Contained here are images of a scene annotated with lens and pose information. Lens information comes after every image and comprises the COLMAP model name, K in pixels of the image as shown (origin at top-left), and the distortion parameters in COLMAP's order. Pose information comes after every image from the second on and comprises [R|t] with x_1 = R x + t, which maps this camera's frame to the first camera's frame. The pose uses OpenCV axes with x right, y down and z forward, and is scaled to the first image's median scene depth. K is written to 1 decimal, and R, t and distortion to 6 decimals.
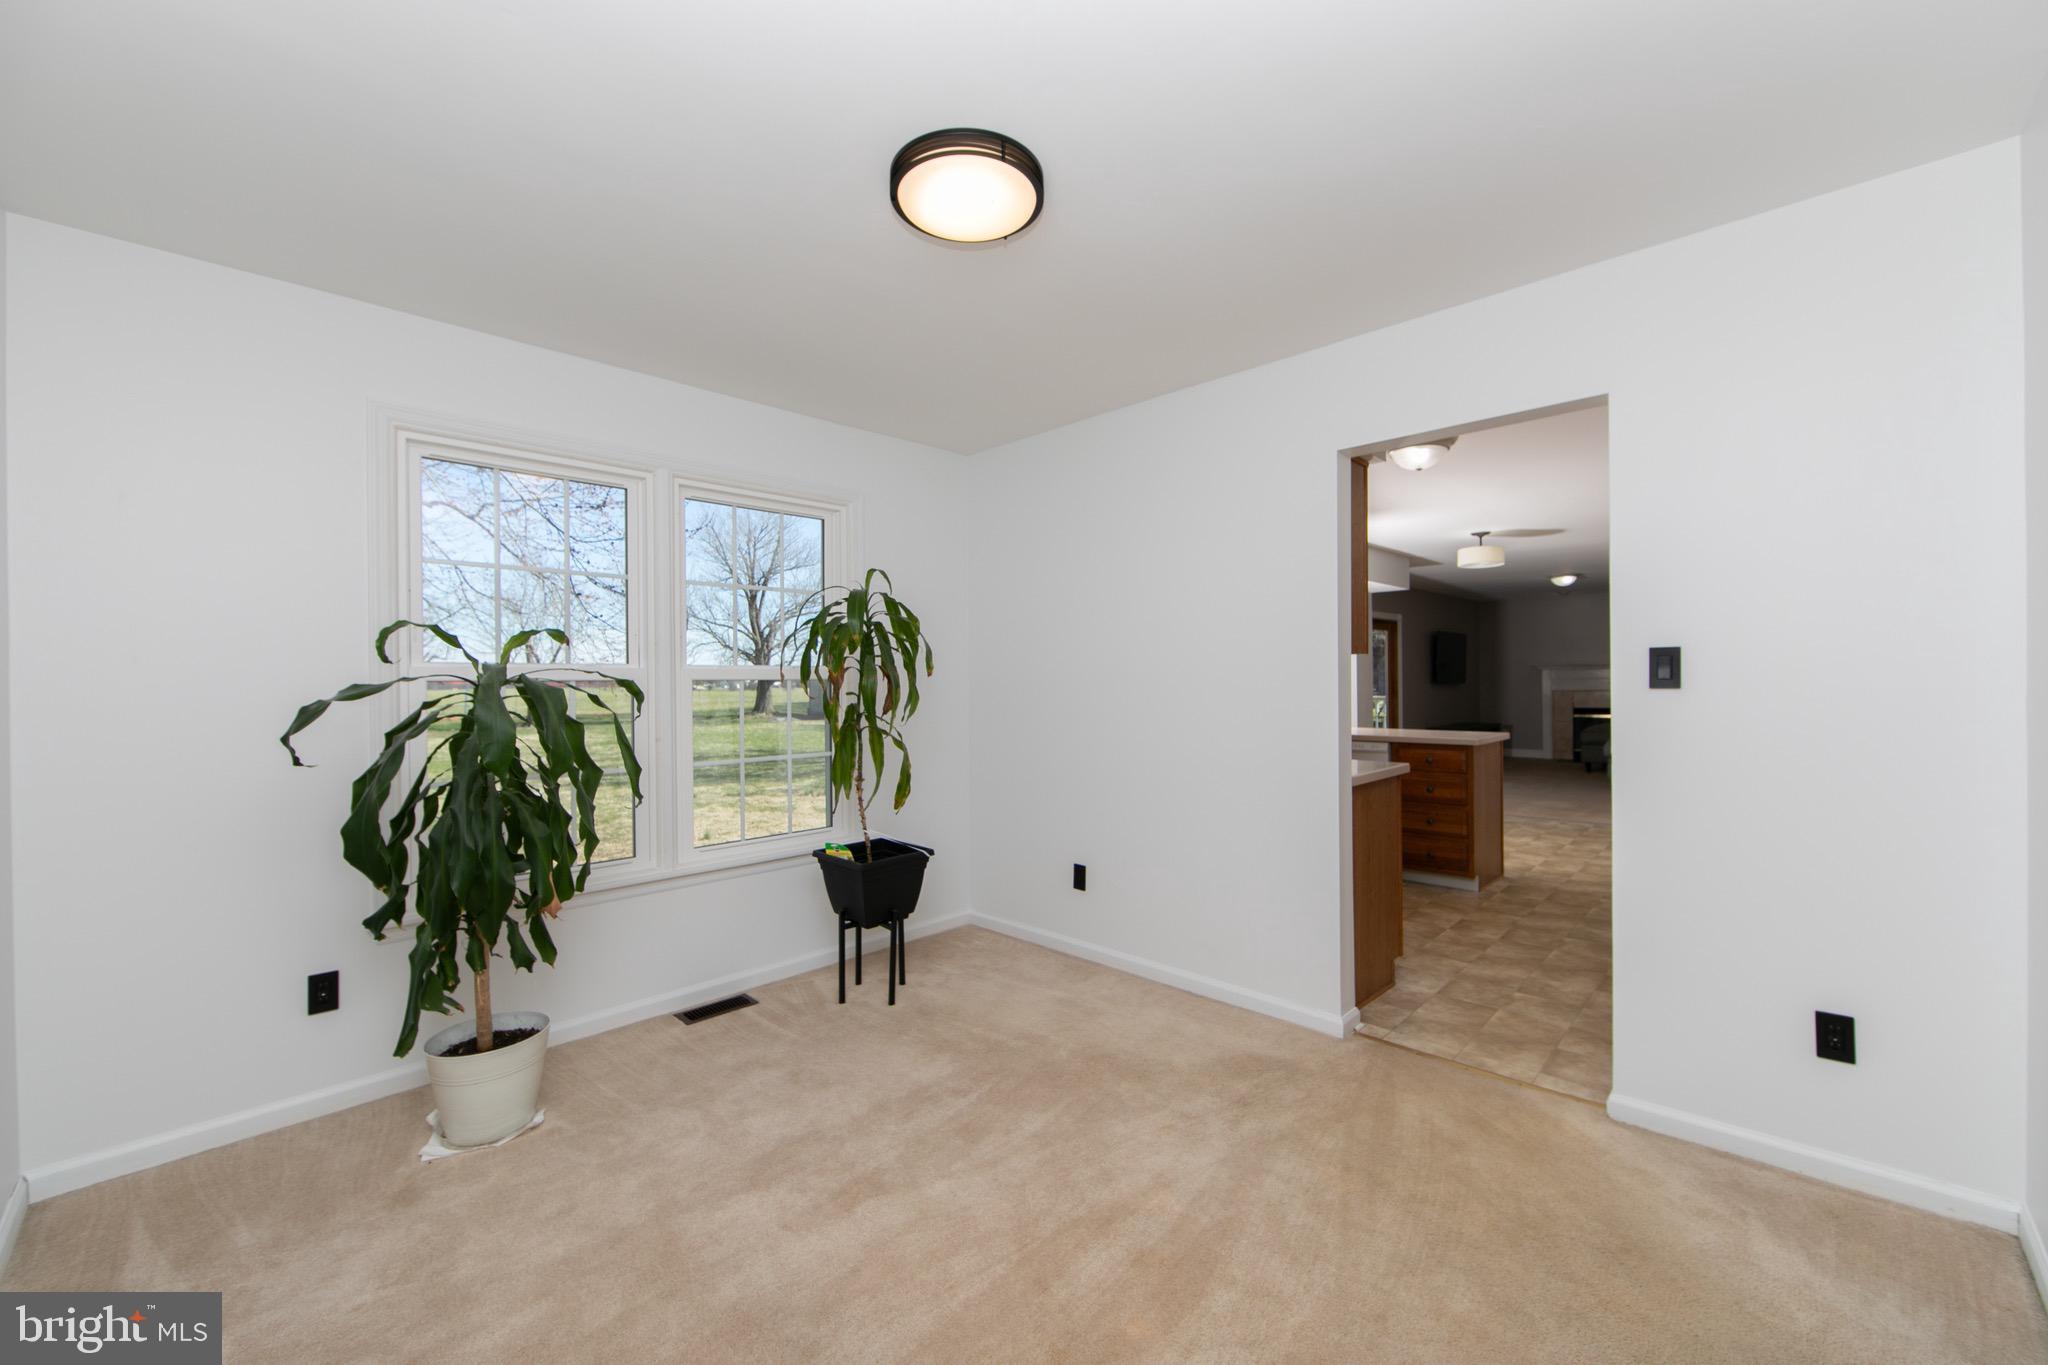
lens RADIAL K [[801.9, 0, 1013.6], [0, 801.9, 690.5], [0, 0, 1]] dist [-0.008414, -0.000479]
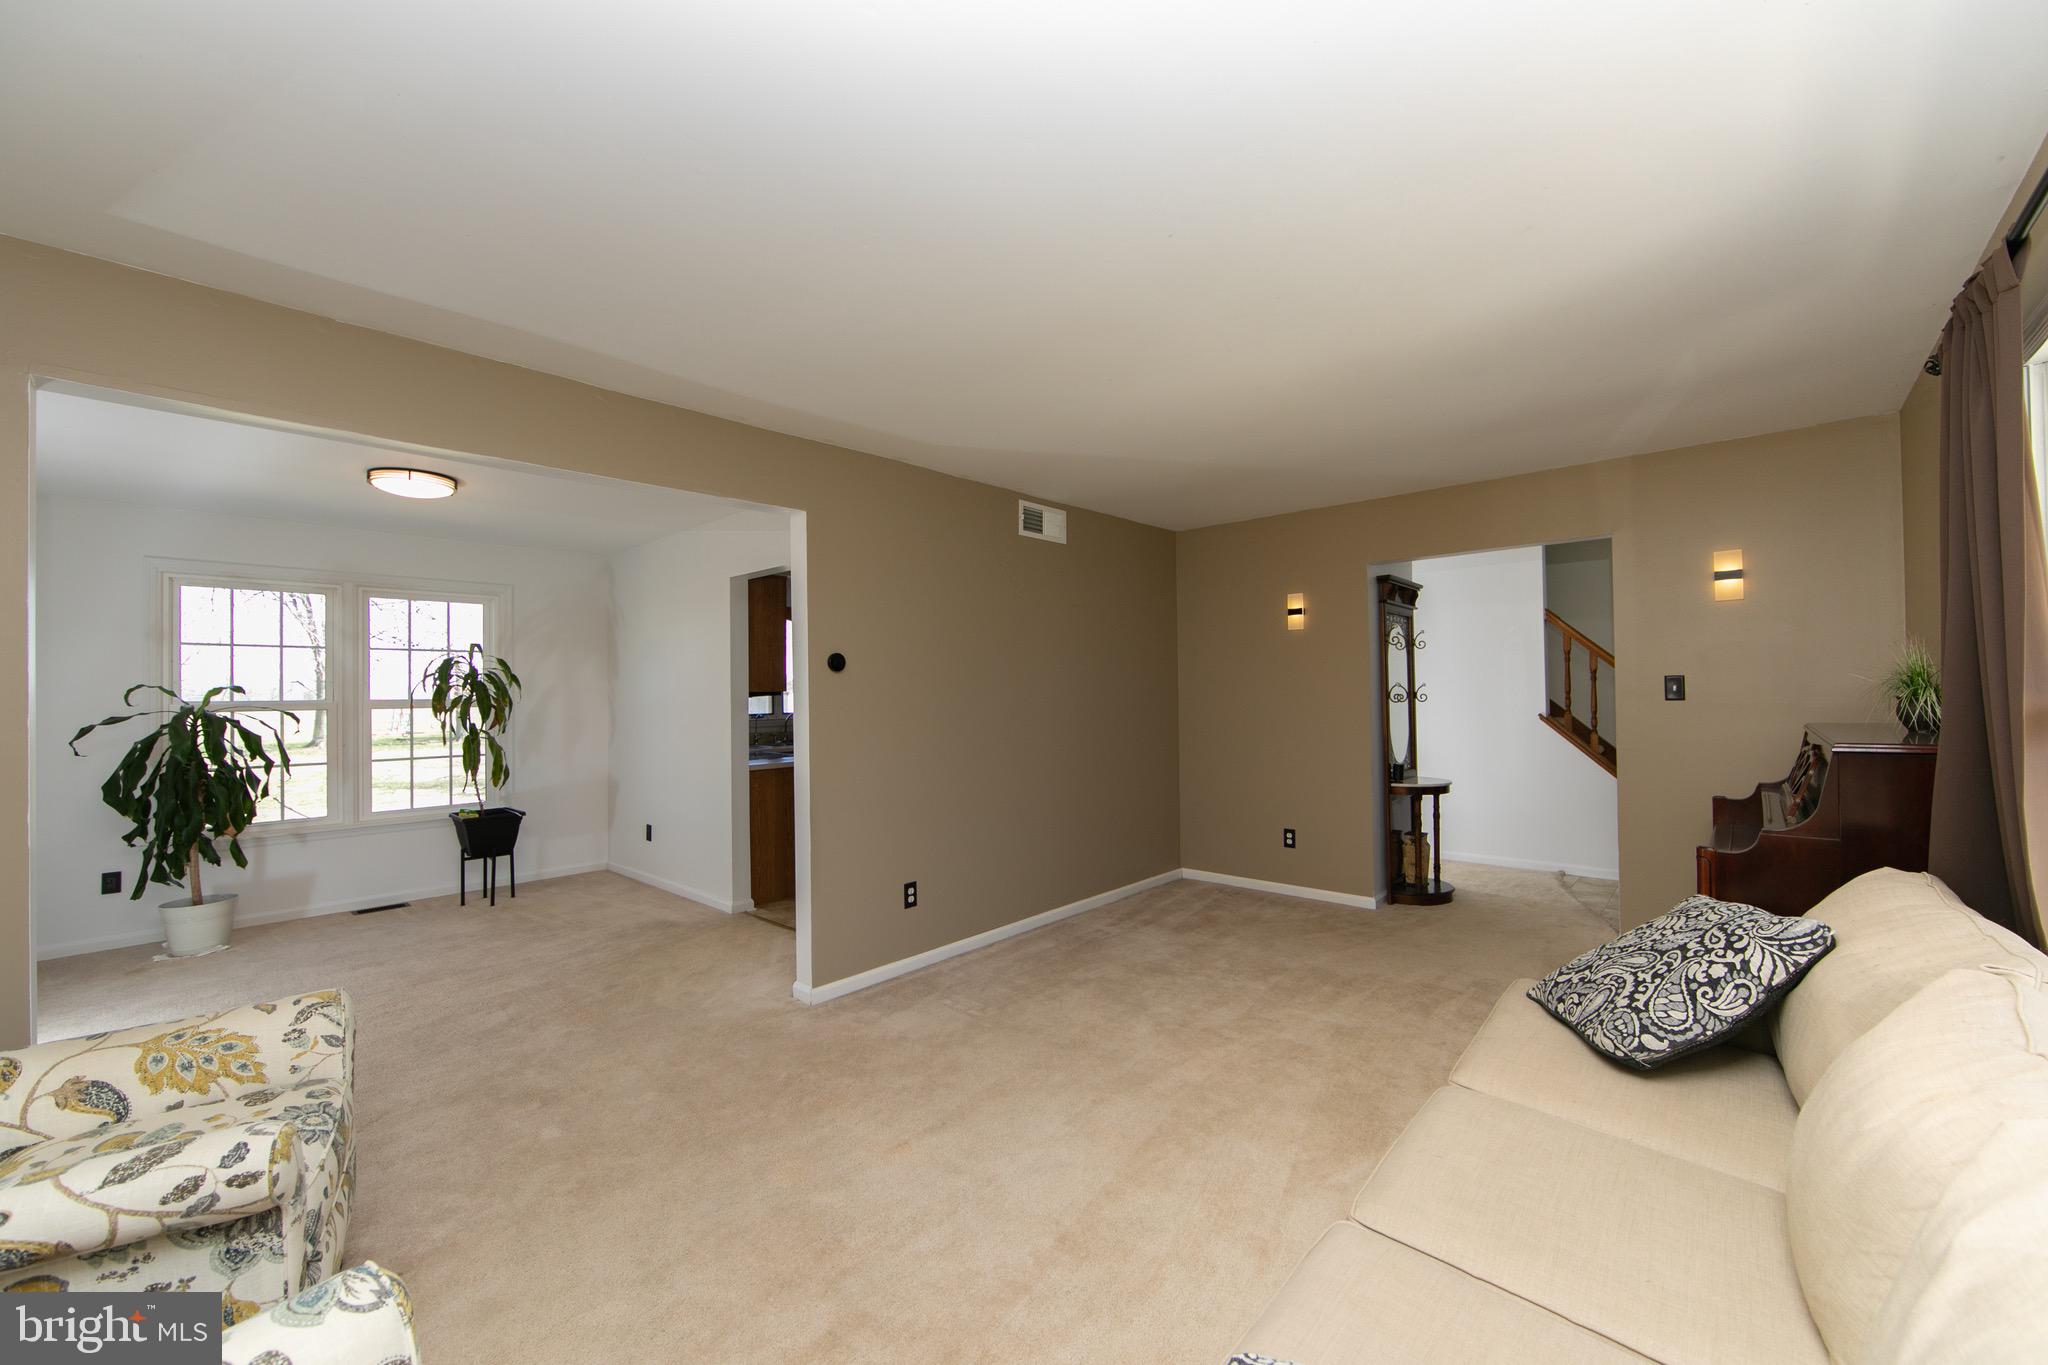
lens RADIAL K [[801.9, 0, 1036.5], [0, 801.9, 692.5], [0, 0, 1]] dist [-0.008414, -0.000479]
pose [[0.998938, -0.004149, 0.045884, 1.261044], [0.004870, 0.999866, -0.015621, -0.022905], [-0.045813, 0.015828, 0.998825, -0.991875]]
